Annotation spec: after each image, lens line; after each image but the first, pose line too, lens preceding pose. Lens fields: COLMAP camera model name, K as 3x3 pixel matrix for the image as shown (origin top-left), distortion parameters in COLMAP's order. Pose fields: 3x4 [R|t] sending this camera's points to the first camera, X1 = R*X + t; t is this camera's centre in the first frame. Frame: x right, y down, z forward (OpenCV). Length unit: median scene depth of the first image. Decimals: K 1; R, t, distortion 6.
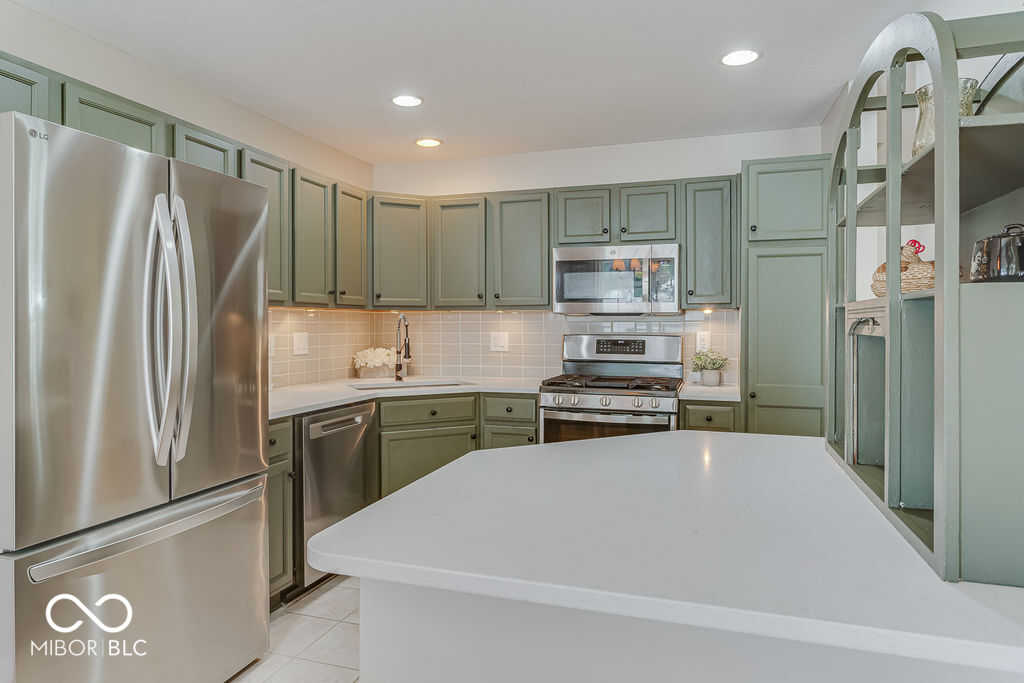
lens RADIAL K [[616.9, 0, 511.3], [0, 616.9, 326.1], [0, 0, 1]] dist [-0.002776, 0.000187]
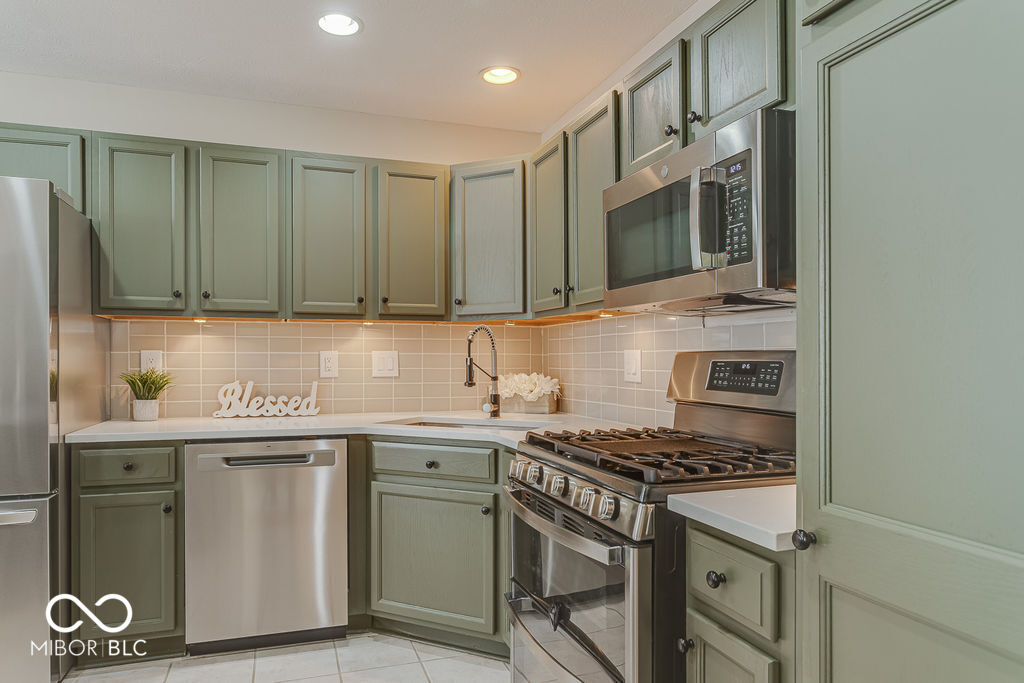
lens RADIAL K [[646.3, 0, 509.0], [0, 646.3, 359.9], [0, 0, 1]] dist [-0.000692, 0.000140]
pose [[0.606170, 0.001744, -0.795333, 0.462472], [-0.001817, 0.999998, 0.000808, 0.021374], [0.795333, 0.000956, 0.606172, 0.583970]]
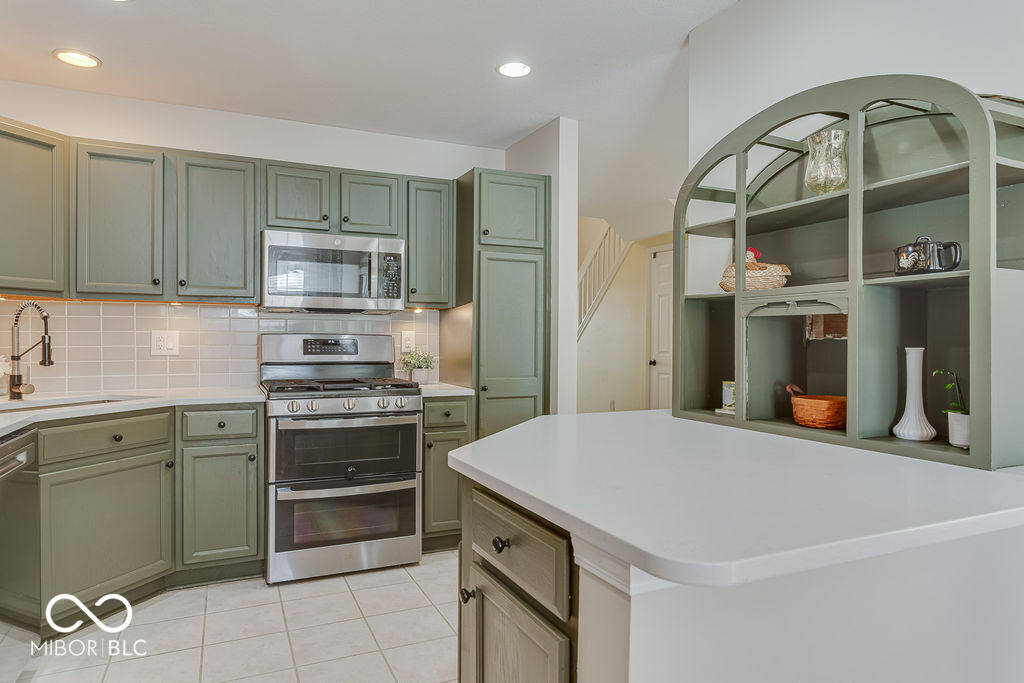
lens RADIAL K [[618.5, 0, 494.5], [0, 618.5, 343.5], [0, 0, 1]] dist [0.001994, 0.001515]
pose [[0.745523, -0.001687, 0.666478, -0.259071], [-0.001836, 0.999988, 0.004585, 0.024381], [-0.666477, -0.004642, 0.745511, 0.157434]]
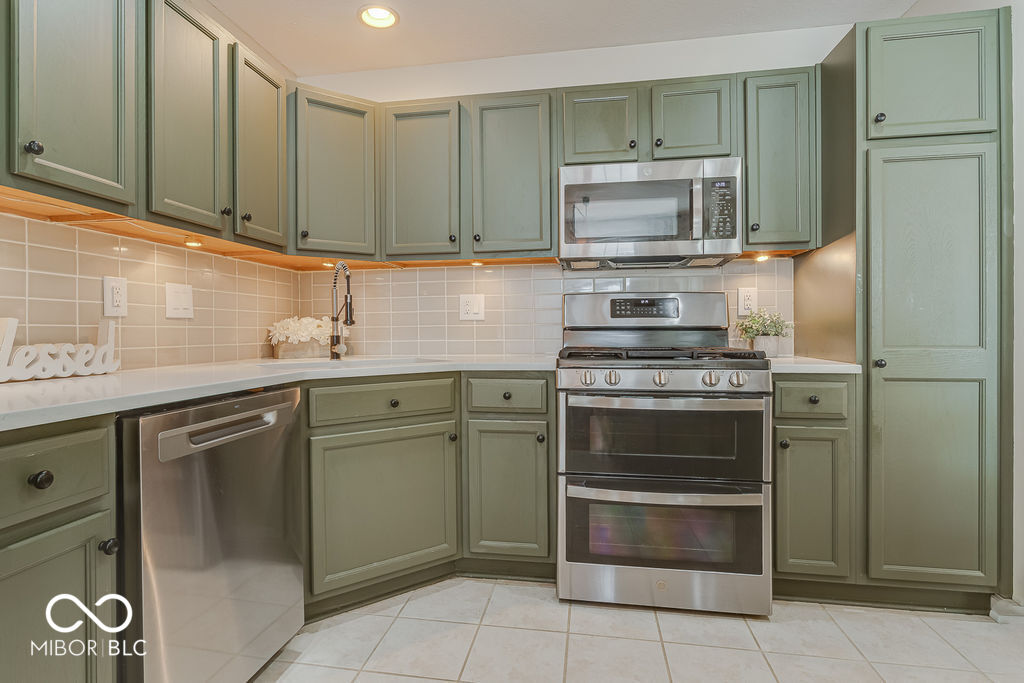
lens RADIAL K [[523.6, 0, 496.1], [0, 523.6, 328.0], [0, 0, 1]] dist [-0.021871, 0.012460]
pose [[0.989951, -0.006557, 0.141256, -0.090574], [0.007203, 0.999966, -0.004063, 0.060136], [-0.141224, 0.005039, 0.989965, 0.410582]]
